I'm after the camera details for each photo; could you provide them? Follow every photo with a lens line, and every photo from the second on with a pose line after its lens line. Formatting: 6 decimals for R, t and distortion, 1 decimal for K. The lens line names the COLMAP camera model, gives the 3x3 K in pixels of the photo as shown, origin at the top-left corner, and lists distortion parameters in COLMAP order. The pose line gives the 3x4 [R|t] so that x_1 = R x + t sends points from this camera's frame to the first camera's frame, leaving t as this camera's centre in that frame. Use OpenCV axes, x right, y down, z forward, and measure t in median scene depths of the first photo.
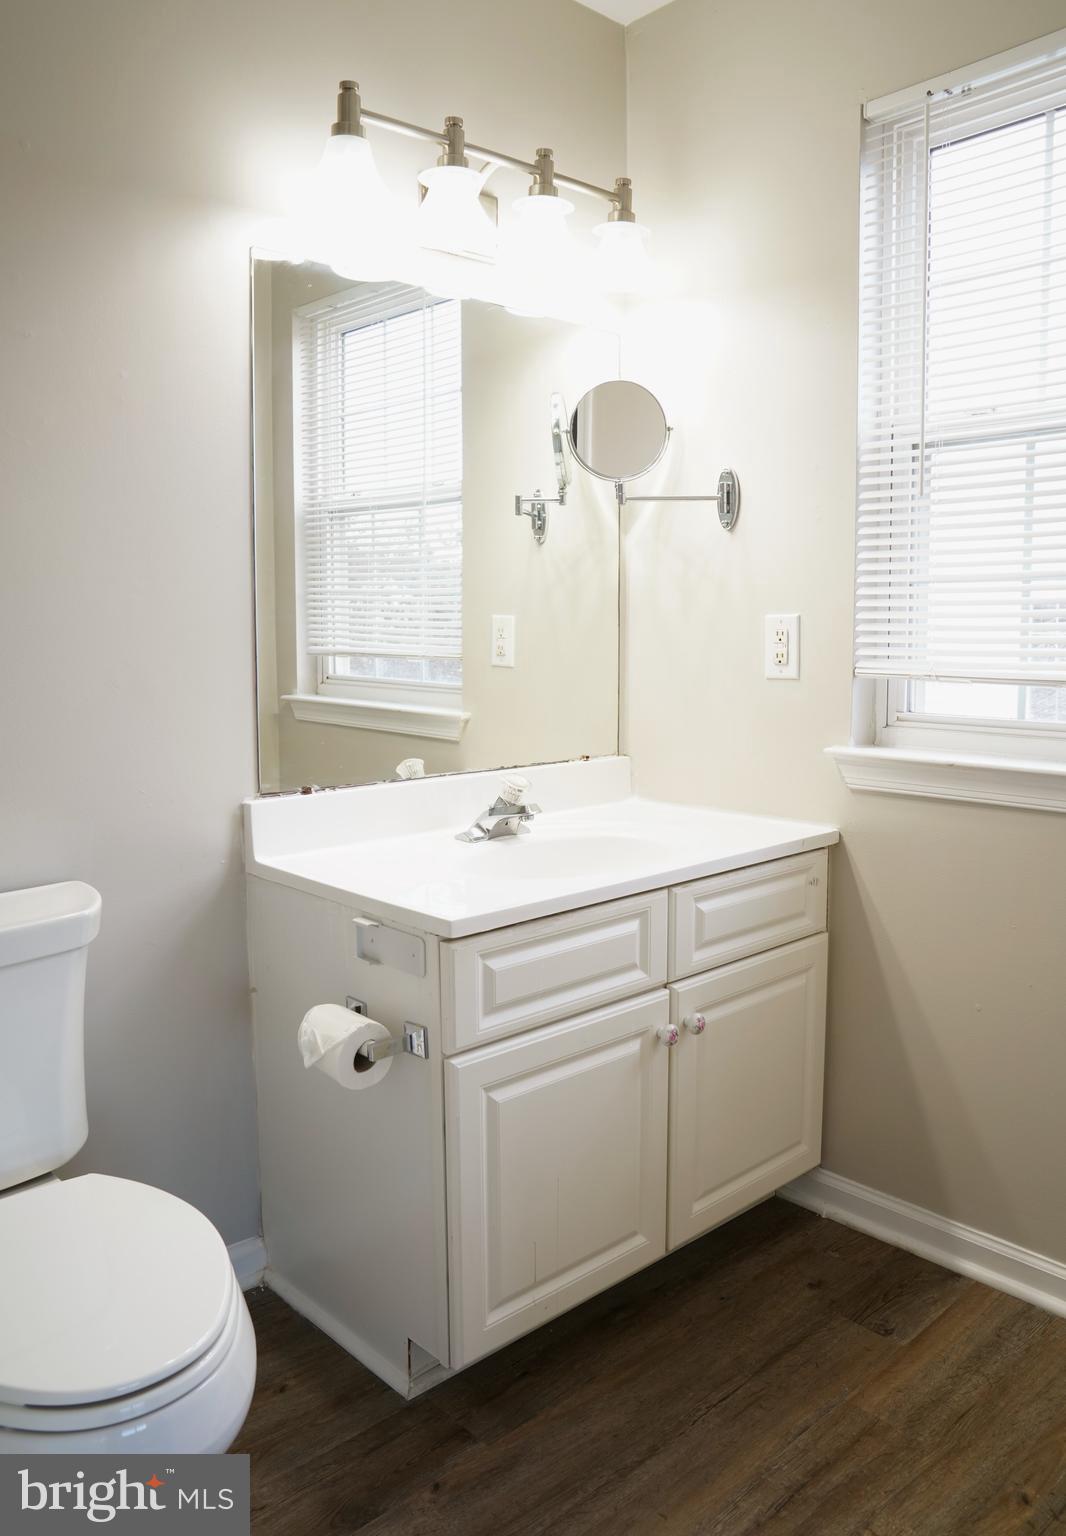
lens RADIAL K [[1162.4, 0, 532.3], [0, 1162.4, 766.2], [0, 0, 1]] dist [0.002747, 0.000387]
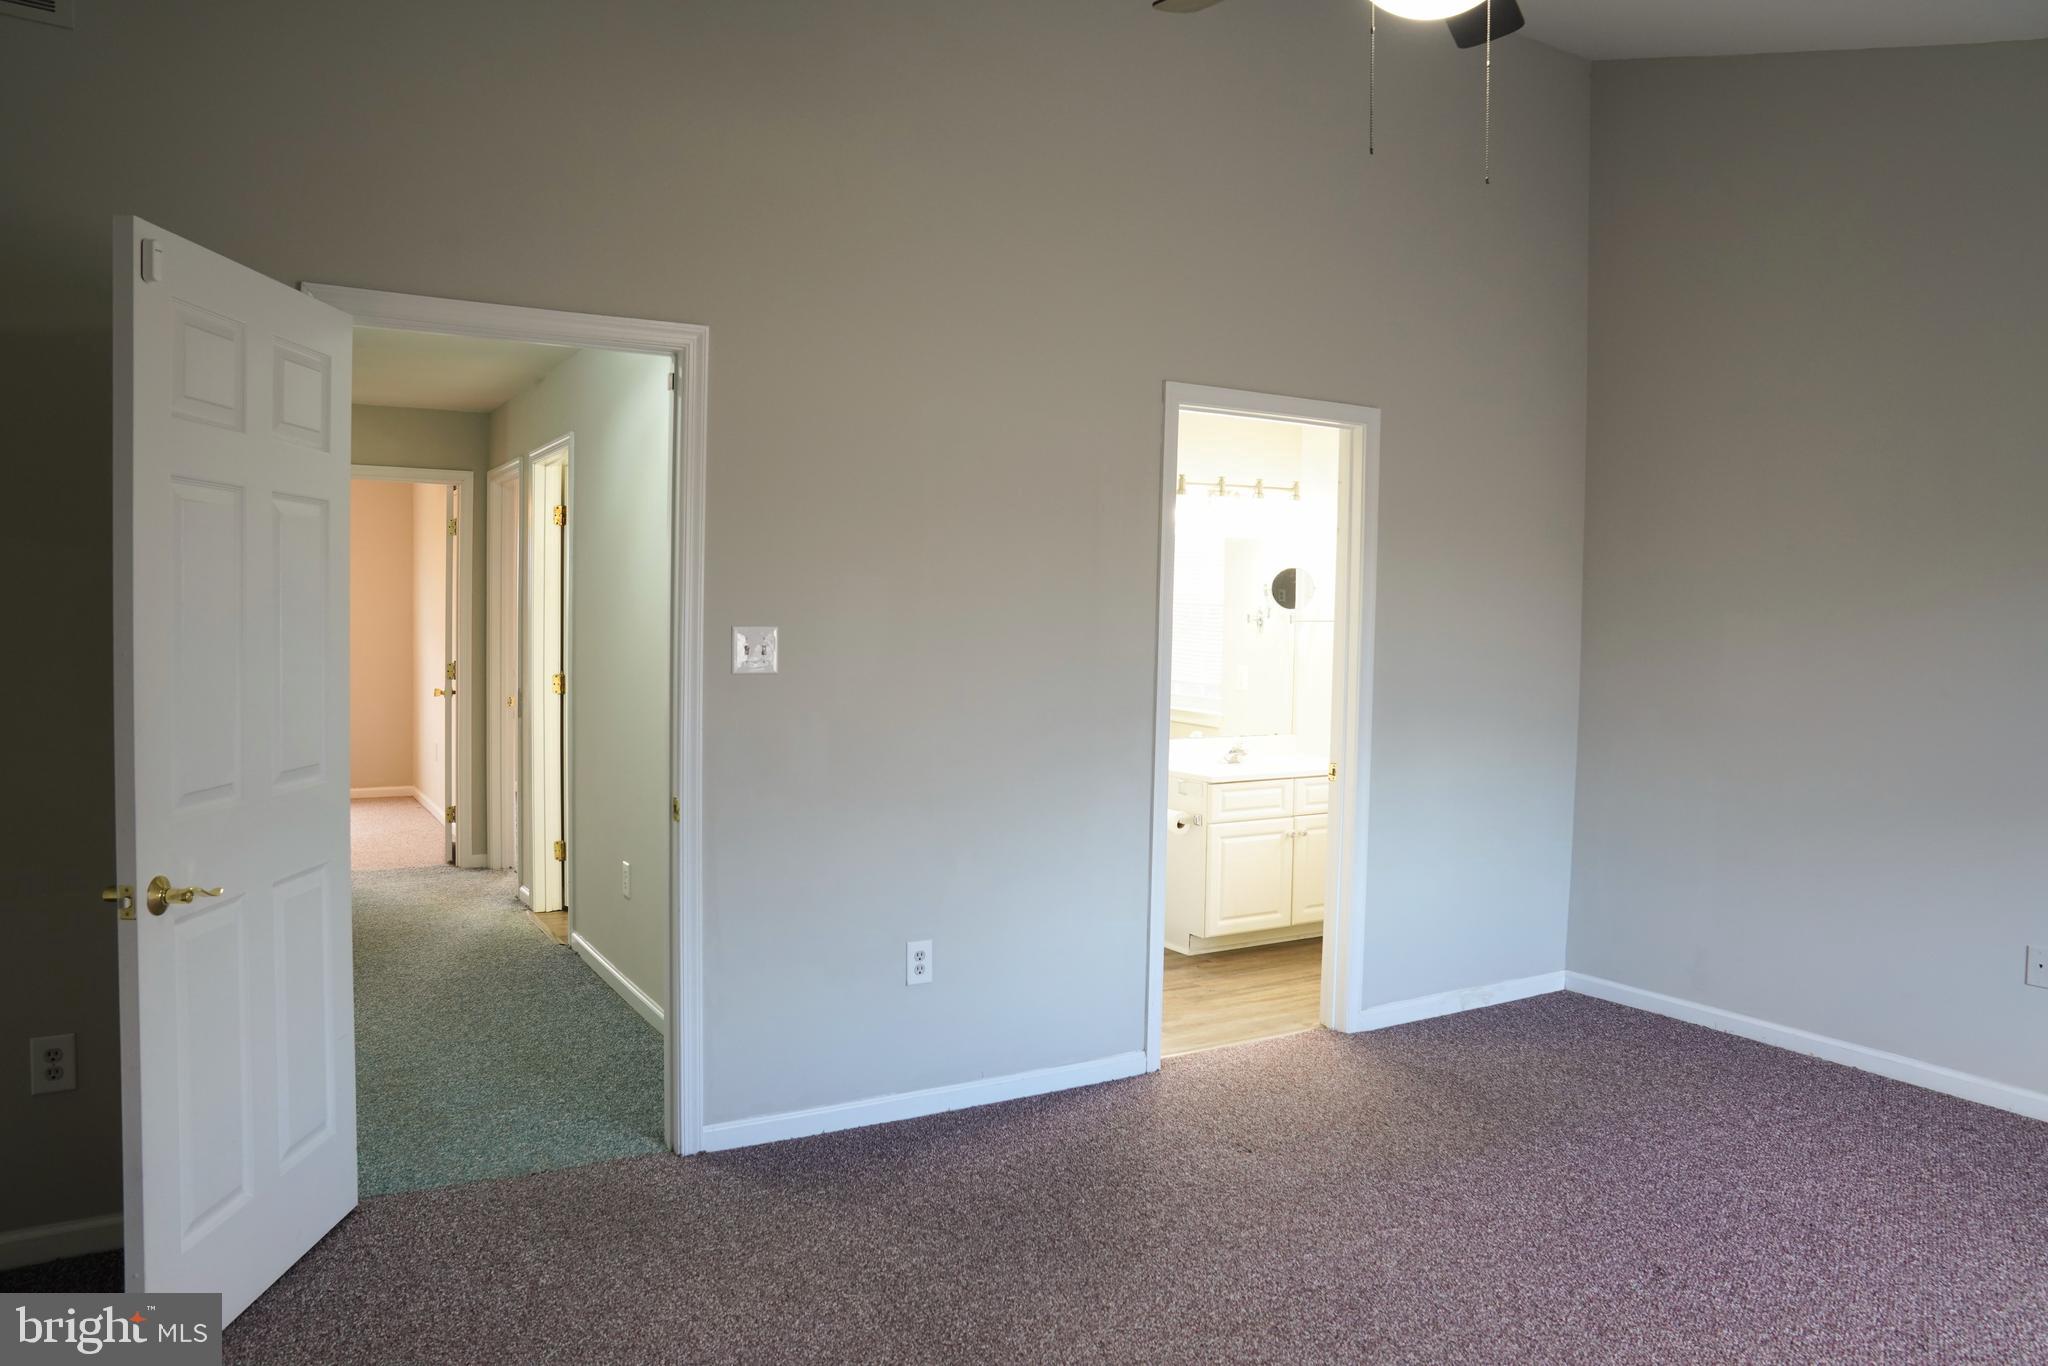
lens RADIAL K [[1424.4, 0, 1026.0], [0, 1424.4, 687.6], [0, 0, 1]] dist [-0.097371, 0.053615]
pose [[0.977487, 0.021409, -0.209908, 0.183090], [-0.036241, 0.997090, -0.067071, 0.126950], [0.207861, 0.073168, 0.975418, -2.163018]]
